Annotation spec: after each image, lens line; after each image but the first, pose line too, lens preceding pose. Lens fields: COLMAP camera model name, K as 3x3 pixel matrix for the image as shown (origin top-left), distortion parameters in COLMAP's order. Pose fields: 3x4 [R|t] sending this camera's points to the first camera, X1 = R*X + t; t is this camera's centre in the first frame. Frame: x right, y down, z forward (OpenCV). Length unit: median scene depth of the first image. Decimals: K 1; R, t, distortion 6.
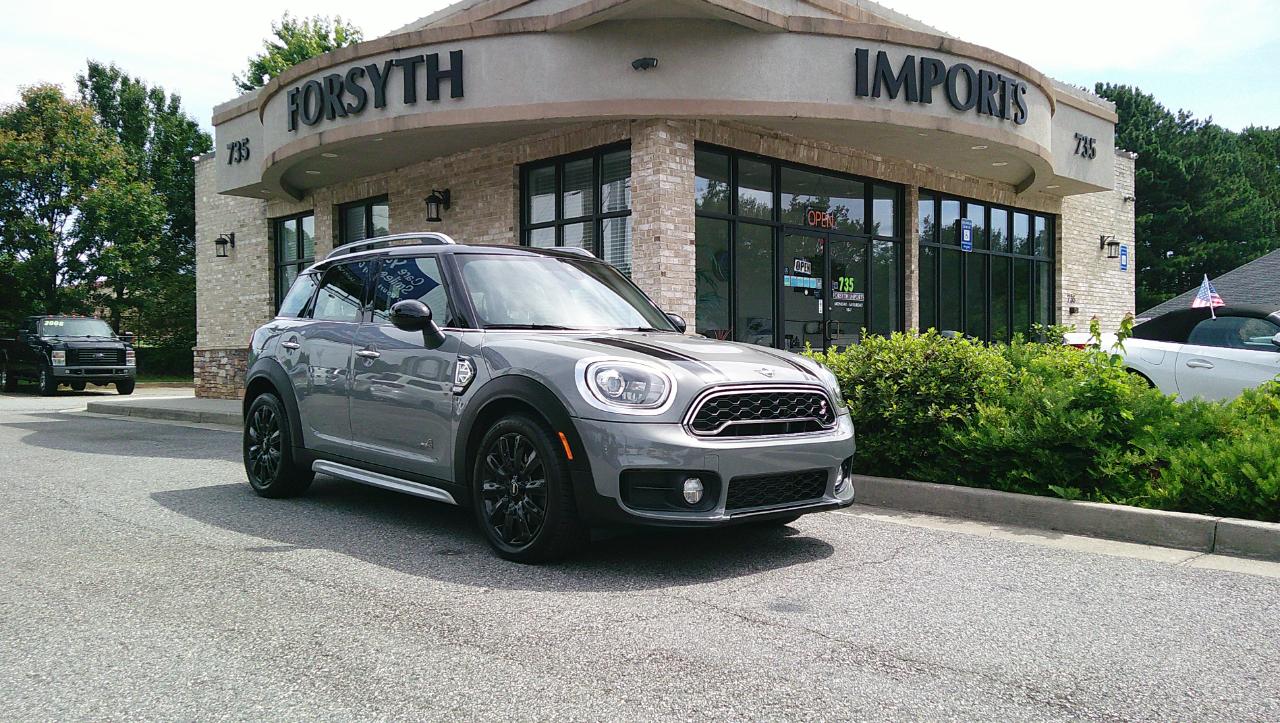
lens RADIAL K [[1015.0, 0, 644.9], [0, 1015.0, 358.9], [0, 0, 1]] dist [0.117856, -0.195642]
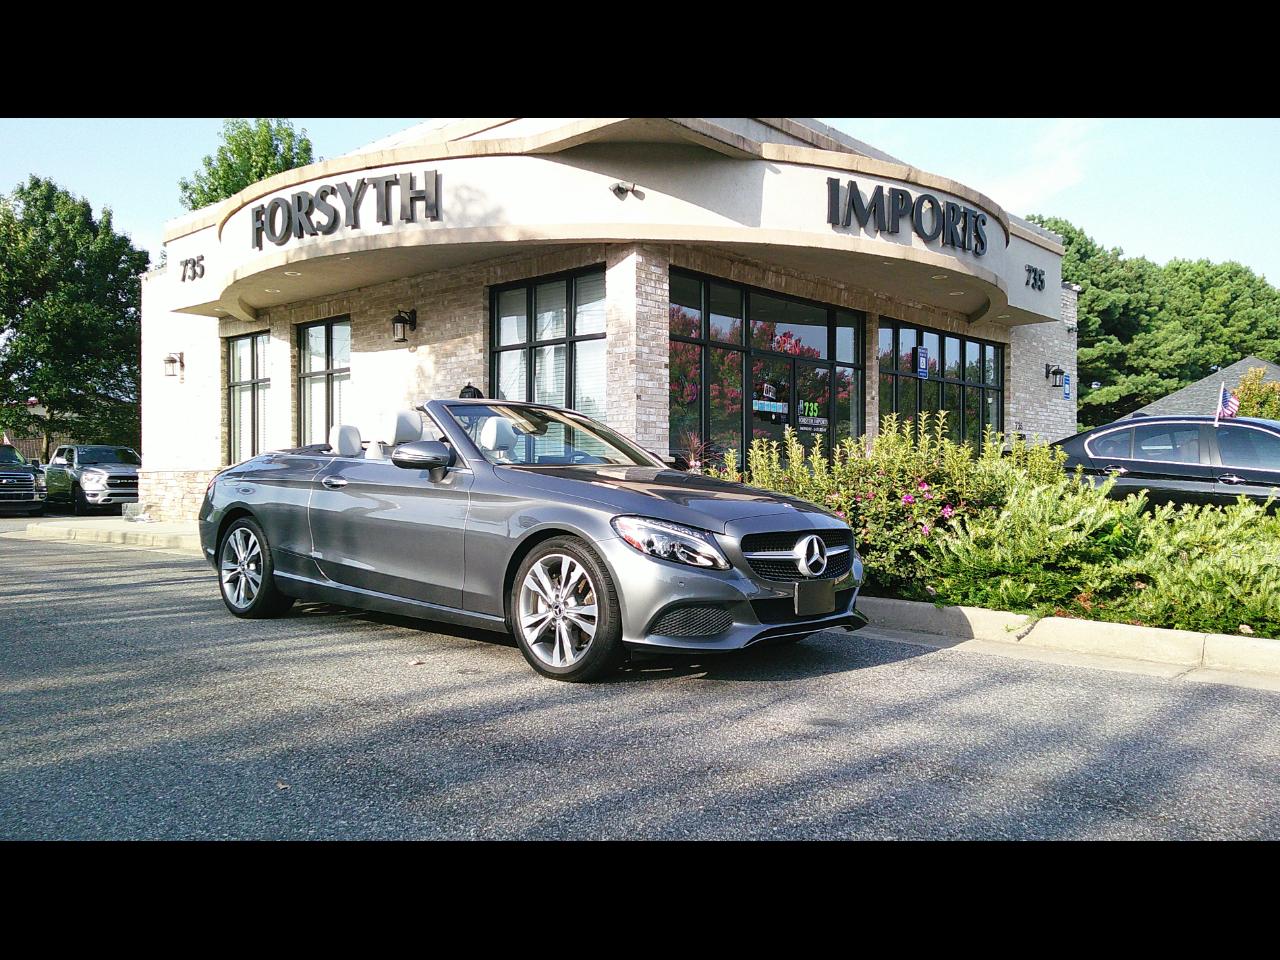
lens RADIAL K [[1015.2, 0, 645.0], [0, 1015.2, 478.6], [0, 0, 1]] dist [0.110650, -0.178151]
pose [[0.998108, 0.004271, 0.061335, -0.031669], [-0.003949, 0.999978, -0.005367, 0.002157], [-0.061357, 0.005115, 0.998103, -0.002685]]
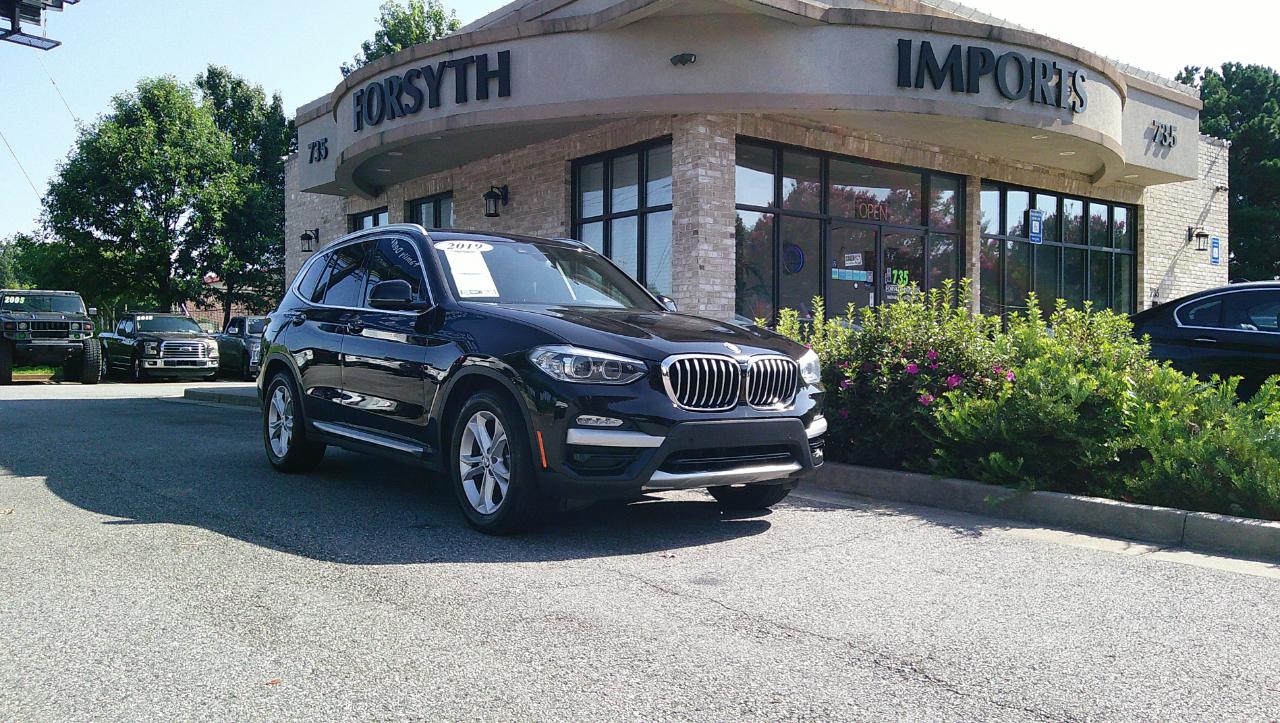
lens RADIAL K [[1021.3, 0, 645.3], [0, 1021.3, 360.2], [0, 0, 1]] dist [0.122247, -0.217872]
pose [[0.994828, 0.008297, -0.101236, 0.057166], [-0.007652, 0.999948, 0.006766, 0.002522], [0.101287, -0.005956, 0.994839, -0.018251]]
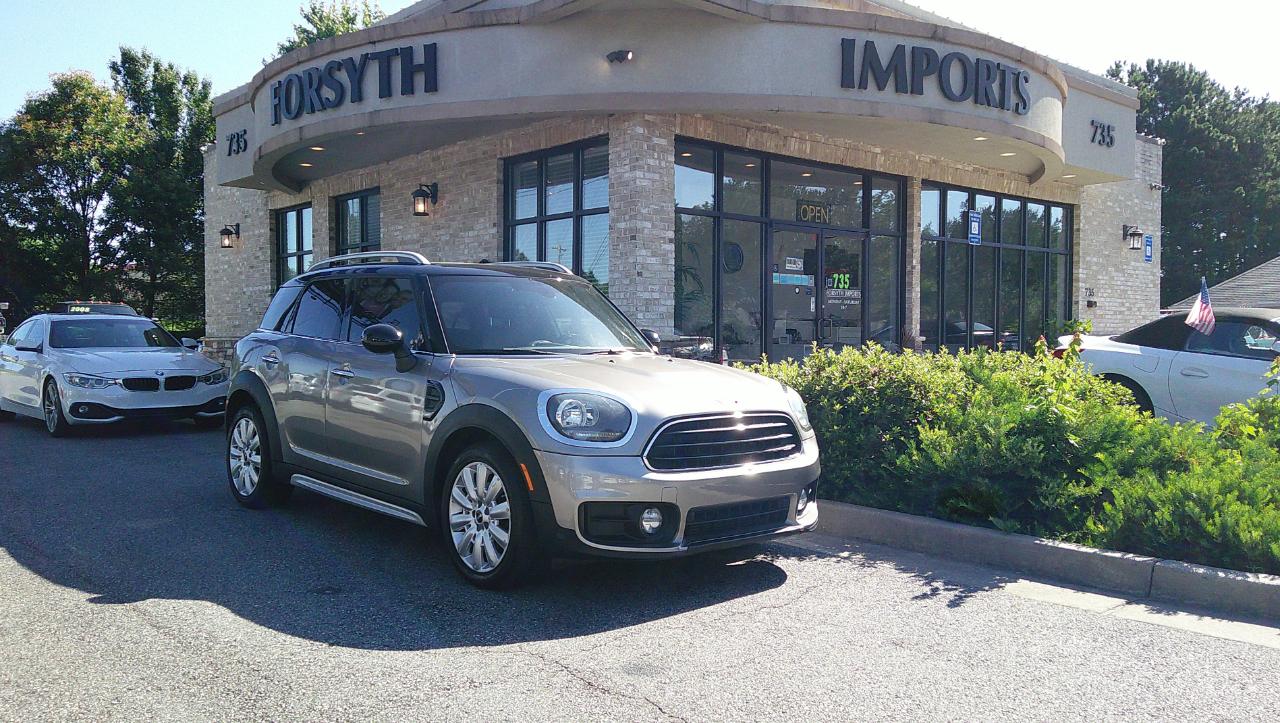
lens RADIAL K [[1010.9, 0, 641.2], [0, 1010.9, 368.1], [0, 0, 1]] dist [0.119052, -0.195392]
pose [[0.998919, 0.006621, -0.046021, 0.055778], [-0.005281, 0.999560, 0.029178, -0.018516], [0.046194, -0.028903, 0.998514, 0.024411]]
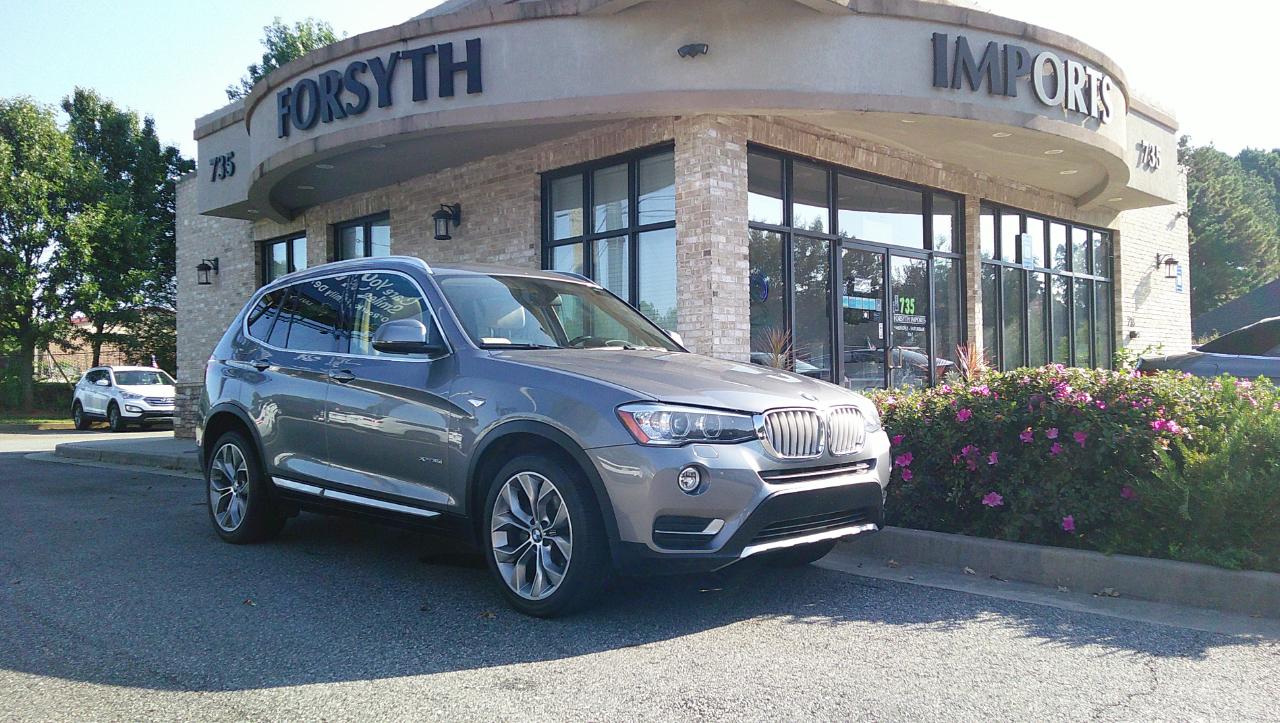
lens RADIAL K [[1015.0, 0, 644.9], [0, 1015.0, 358.9], [0, 0, 1]] dist [0.117856, -0.195642]
pose [[0.999898, -0.009307, 0.010822, -0.043894], [0.009630, 0.999499, -0.030134, -0.002381], [-0.010536, 0.030235, 0.999487, 0.121289]]
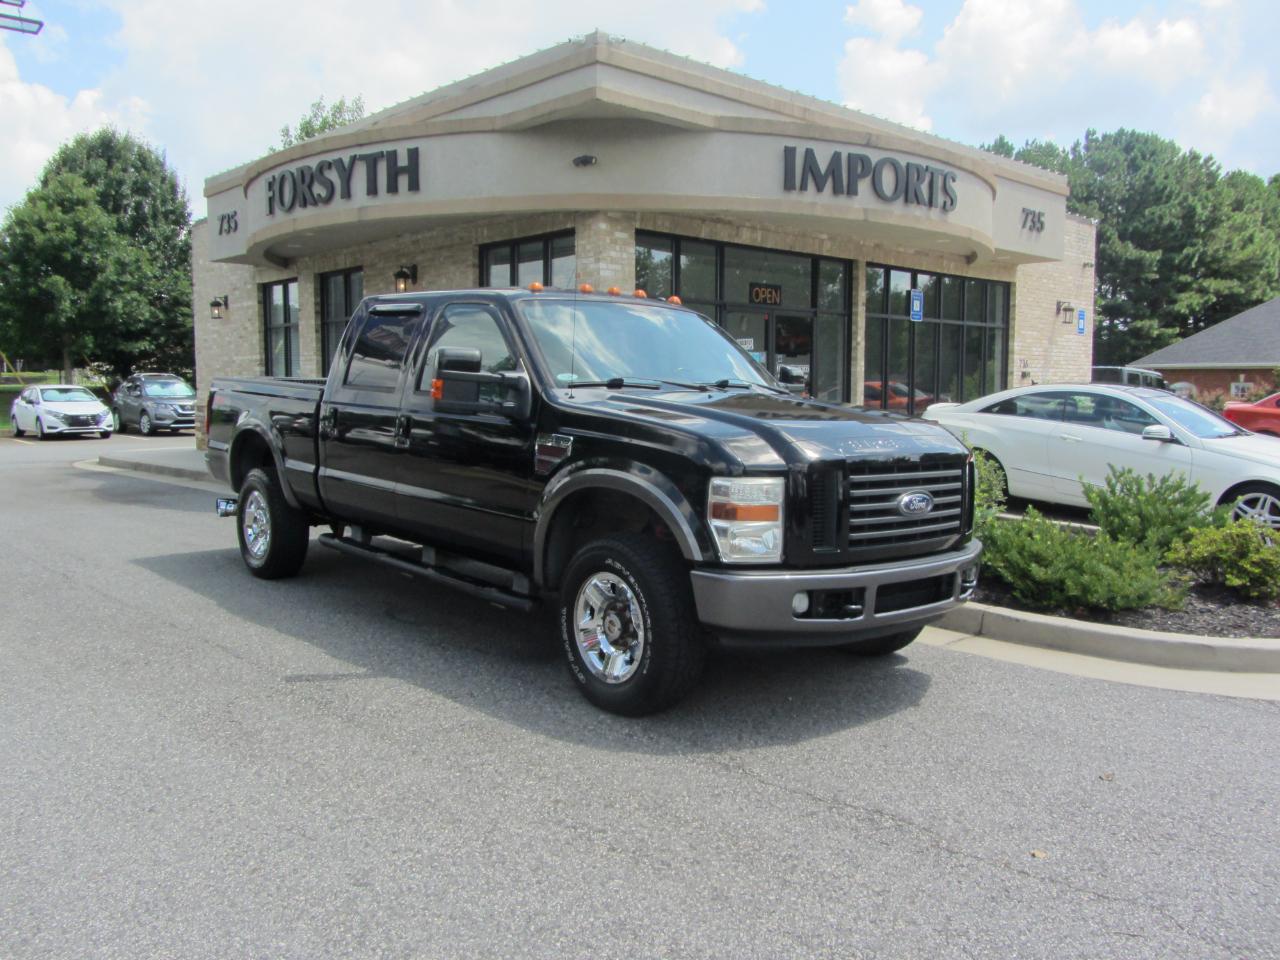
lens RADIAL K [[1050.8, 0, 640.0], [0, 1050.8, 480.0], [0, 0, 1]] dist [-0.097267, 0.181165]
pose [[0.999701, 0.008924, -0.022752, 0.071906], [-0.006882, 0.996069, 0.088317, -0.044193], [0.023451, -0.088134, 0.995833, -0.097477]]
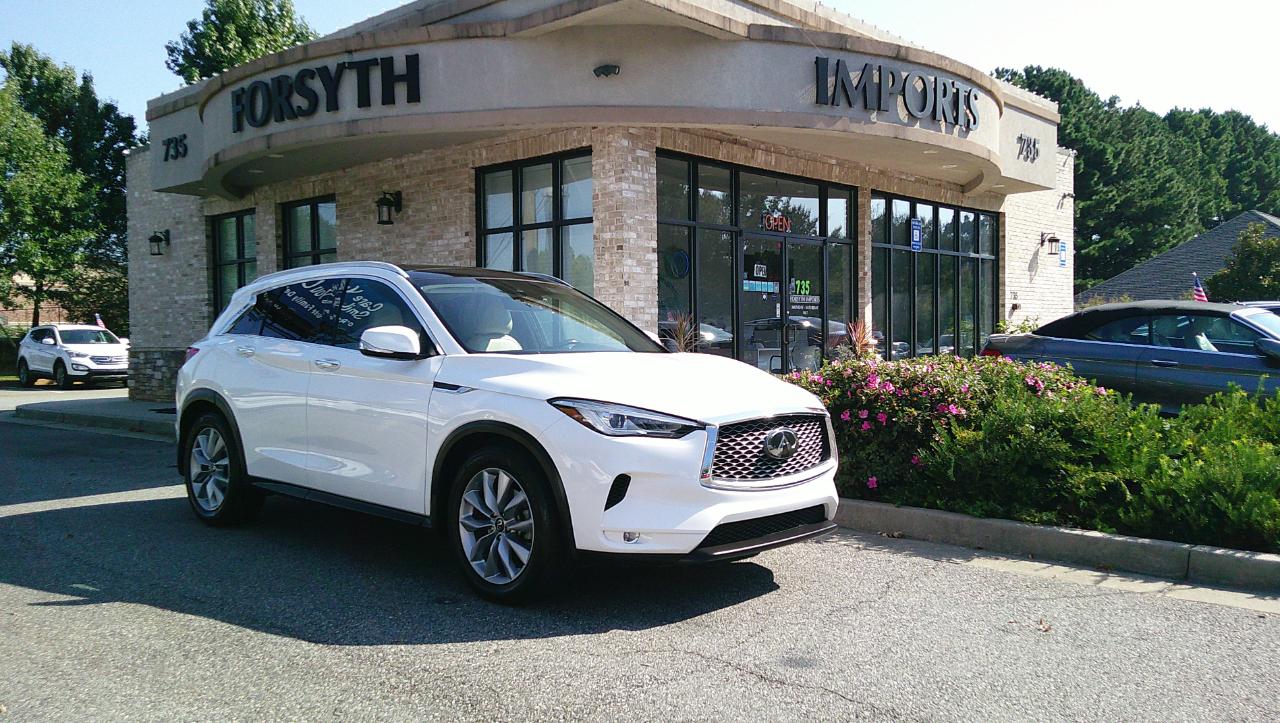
lens RADIAL K [[1021.3, 0, 645.3], [0, 1021.3, 360.2], [0, 0, 1]] dist [0.122247, -0.217872]
pose [[0.997960, -0.008163, 0.063325, -0.023560], [0.006924, 0.999781, 0.019758, -0.023861], [-0.063472, -0.019279, 0.997797, -0.000283]]
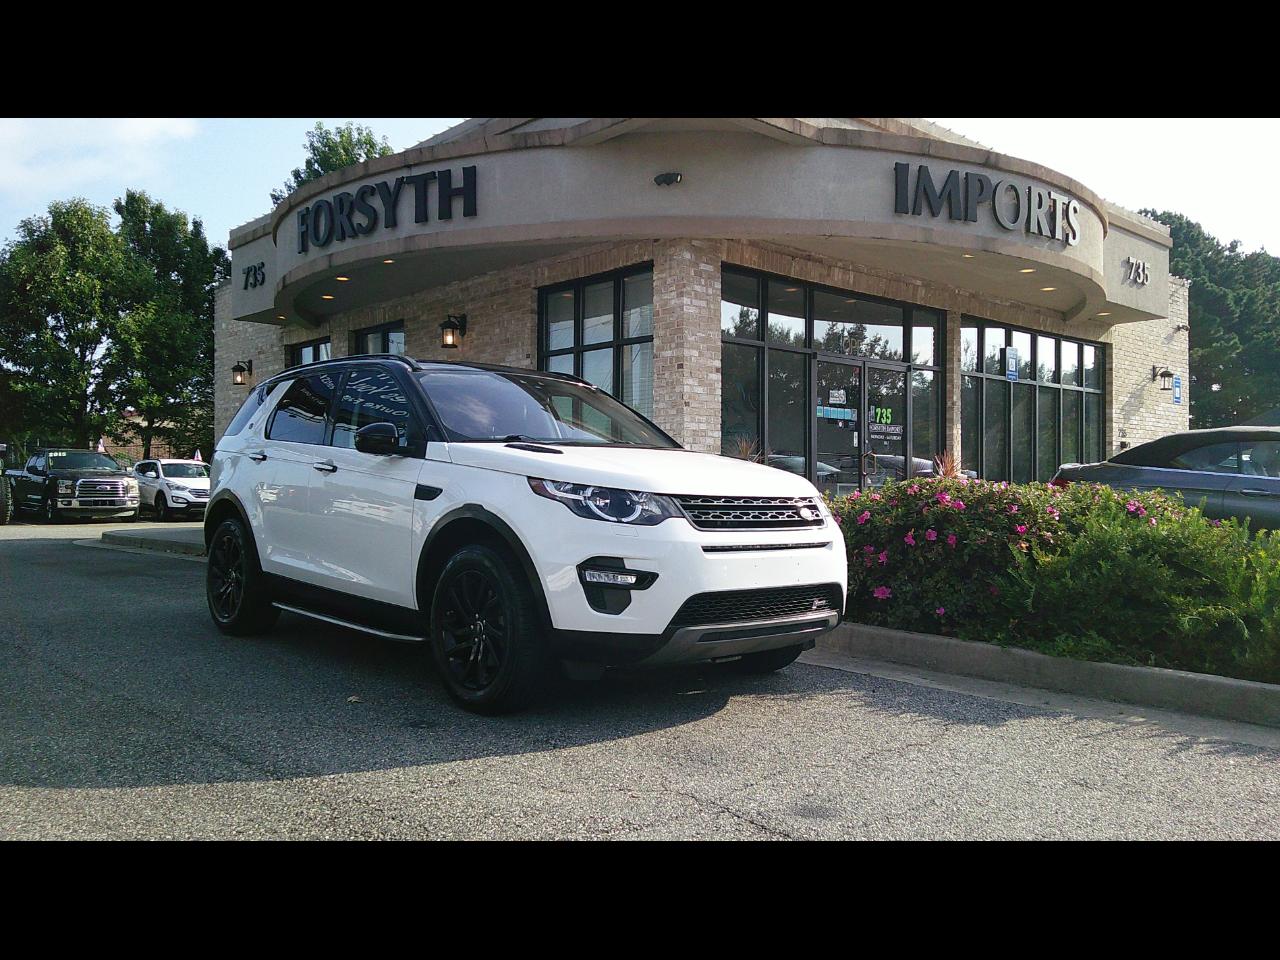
lens RADIAL K [[1015.2, 0, 645.0], [0, 1015.2, 478.6], [0, 0, 1]] dist [0.110650, -0.178151]
pose [[0.999437, 0.007300, -0.032732, 0.009566], [-0.007653, 0.999914, -0.010661, -0.003642], [0.032652, 0.010906, 0.999407, 0.055528]]
